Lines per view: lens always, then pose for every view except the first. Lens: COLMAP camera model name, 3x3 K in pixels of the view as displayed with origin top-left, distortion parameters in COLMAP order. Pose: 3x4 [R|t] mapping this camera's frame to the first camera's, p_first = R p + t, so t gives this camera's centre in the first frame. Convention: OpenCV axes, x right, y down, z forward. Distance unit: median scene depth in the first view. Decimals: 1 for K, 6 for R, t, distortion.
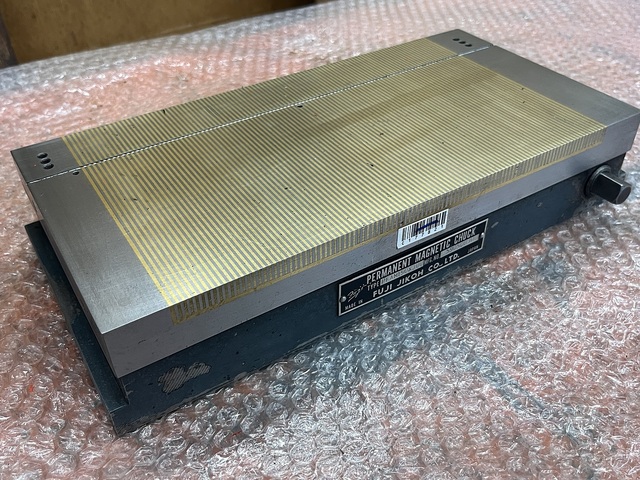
lens RADIAL K [[641.5, 0, 318.1], [0, 641.5, 239.5], [0, 0, 1]] dist [0.010443, 0.000000]
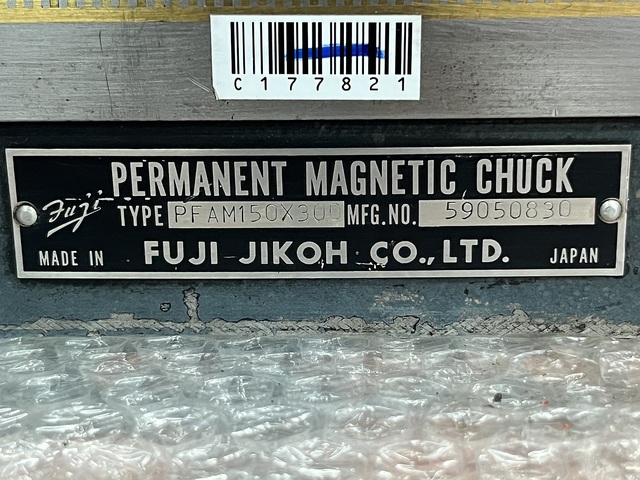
lens RADIAL K [[1261.5, 0, 324.7], [0, 1261.5, 239.5], [0, 0, 1]] dist [0.059480, 0.000000]
pose [[0.829546, 0.176041, -0.529966, 0.474362], [-0.346634, 0.906377, -0.241505, 0.194314], [0.437834, 0.384044, 0.812903, 0.521713]]
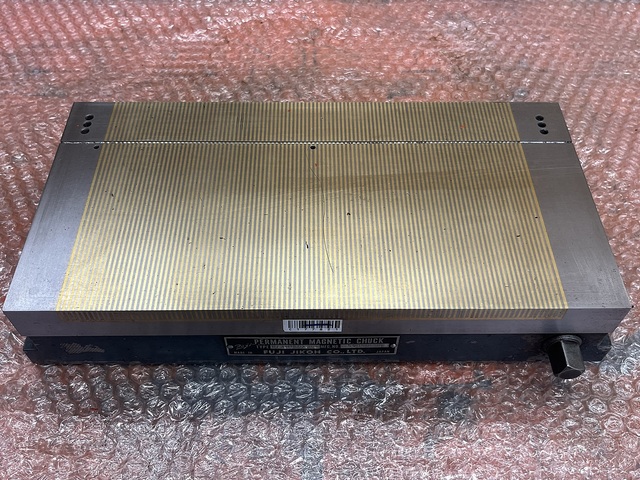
lens RADIAL K [[641.5, 0, 321.7], [0, 641.5, 241.8], [0, 0, 1]] dist [0.010443, 0.000000]
pose [[0.851995, 0.427882, -0.301696, 0.418654], [-0.343718, 0.891813, 0.294155, -0.440693], [0.394920, -0.146920, 0.906892, 0.049525]]
